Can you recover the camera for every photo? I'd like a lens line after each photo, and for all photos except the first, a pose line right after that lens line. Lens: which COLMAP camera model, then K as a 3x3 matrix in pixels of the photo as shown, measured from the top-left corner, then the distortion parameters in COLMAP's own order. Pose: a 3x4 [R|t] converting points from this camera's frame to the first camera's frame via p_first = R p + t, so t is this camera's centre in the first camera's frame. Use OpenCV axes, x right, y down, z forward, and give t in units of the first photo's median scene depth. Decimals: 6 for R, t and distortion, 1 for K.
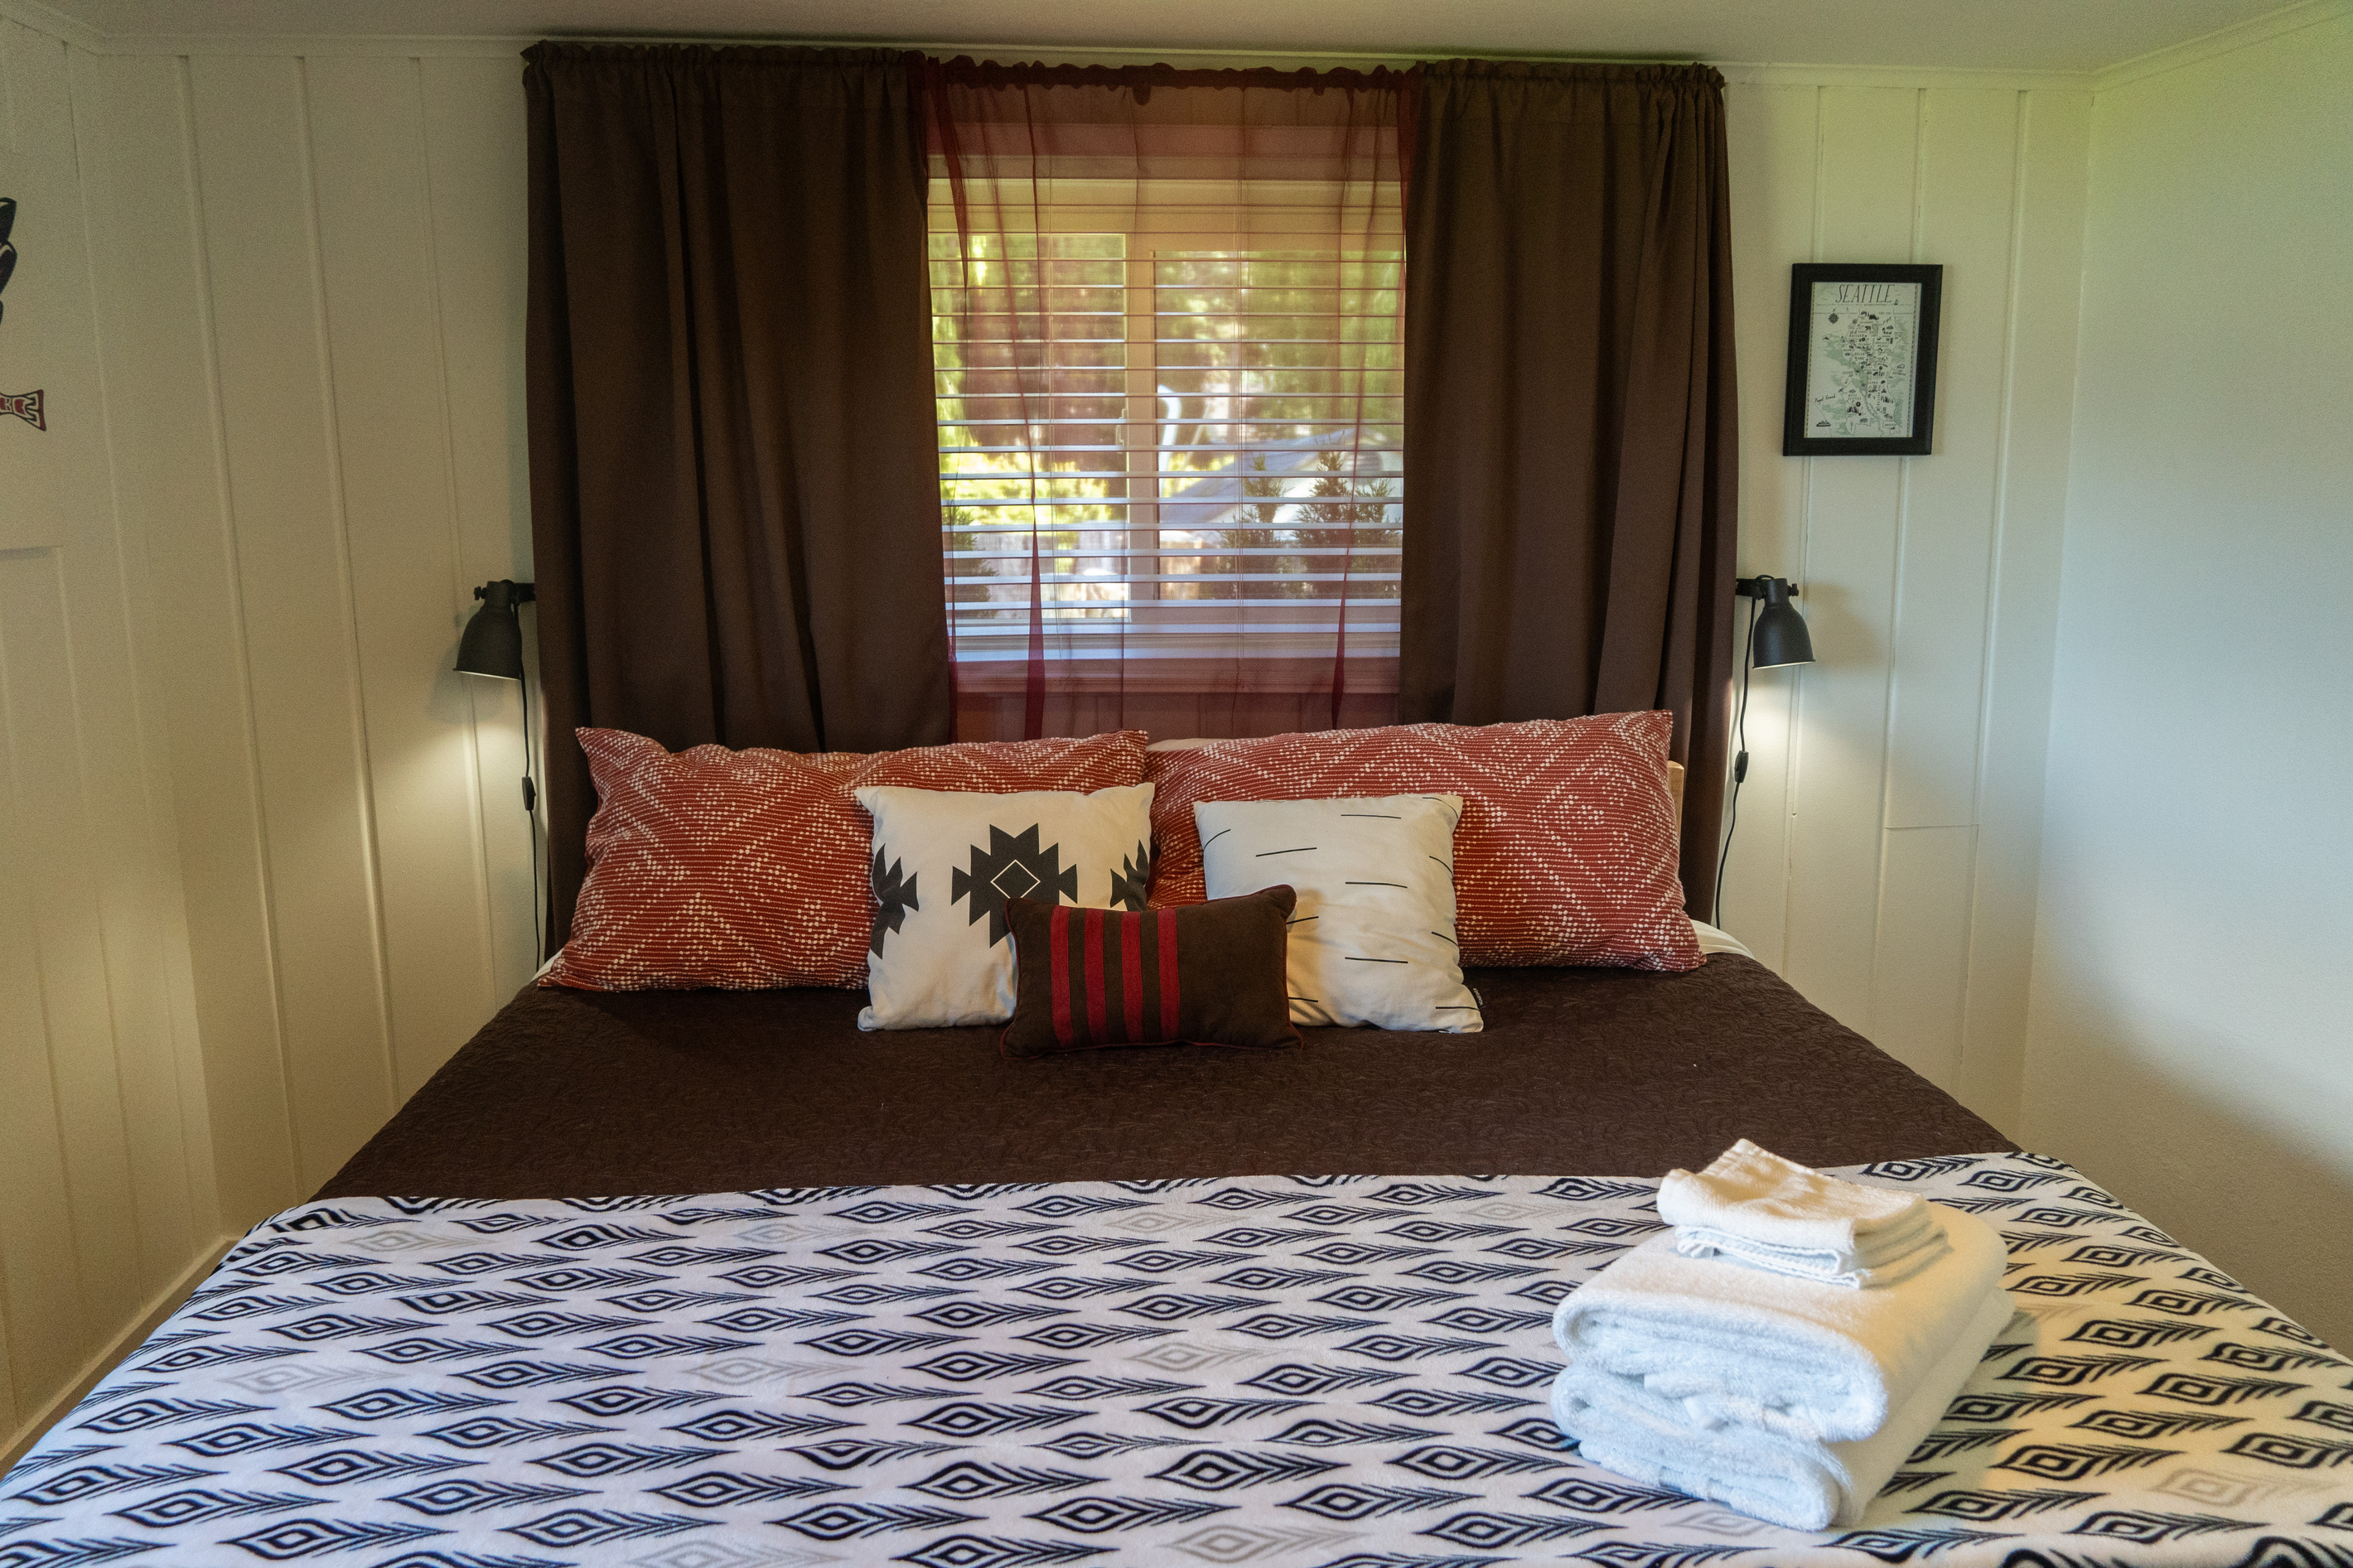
lens RADIAL K [[1763.1, 0, 1175.2], [0, 1763.1, 768.3], [0, 0, 1]] dist [-0.008417, 0.000511]
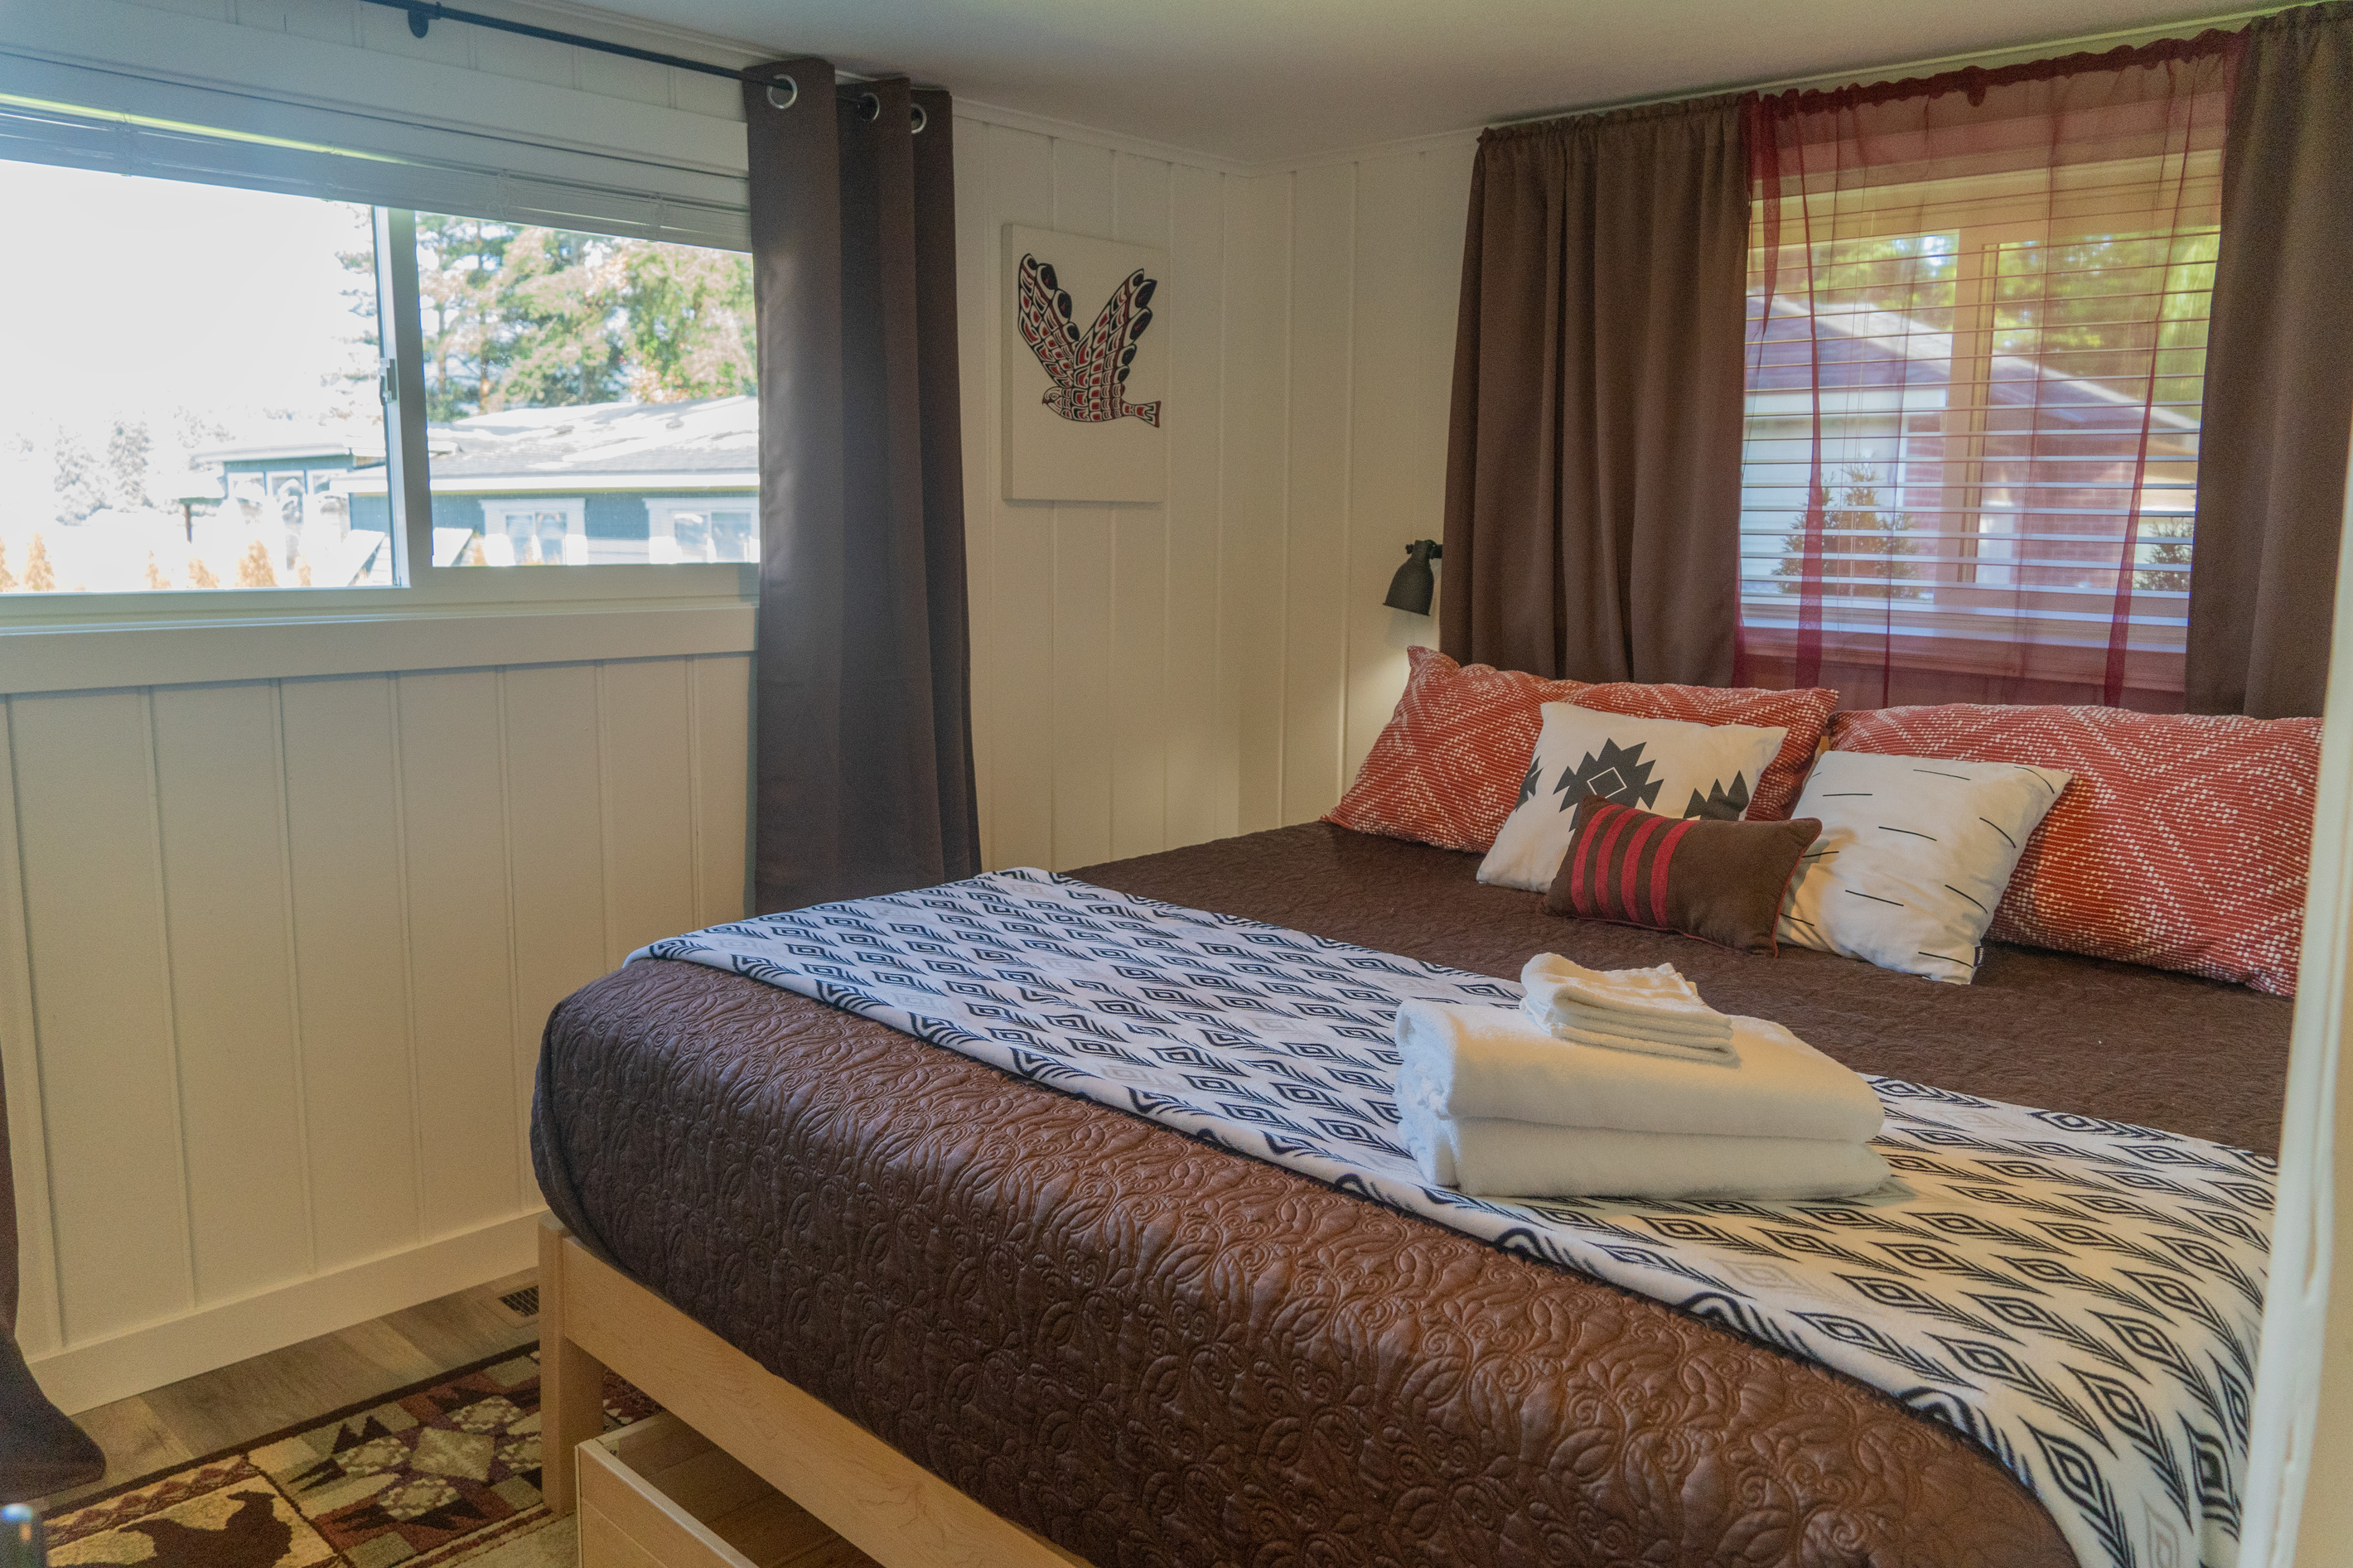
lens RADIAL K [[1763.1, 0, 1190.7], [0, 1763.1, 788.1], [0, 0, 1]] dist [-0.008417, 0.000511]
pose [[0.678964, 0.128872, -0.722772, 0.566863], [-0.142294, 0.988905, 0.042654, 0.054253], [0.720250, 0.073886, 0.689769, -0.030705]]
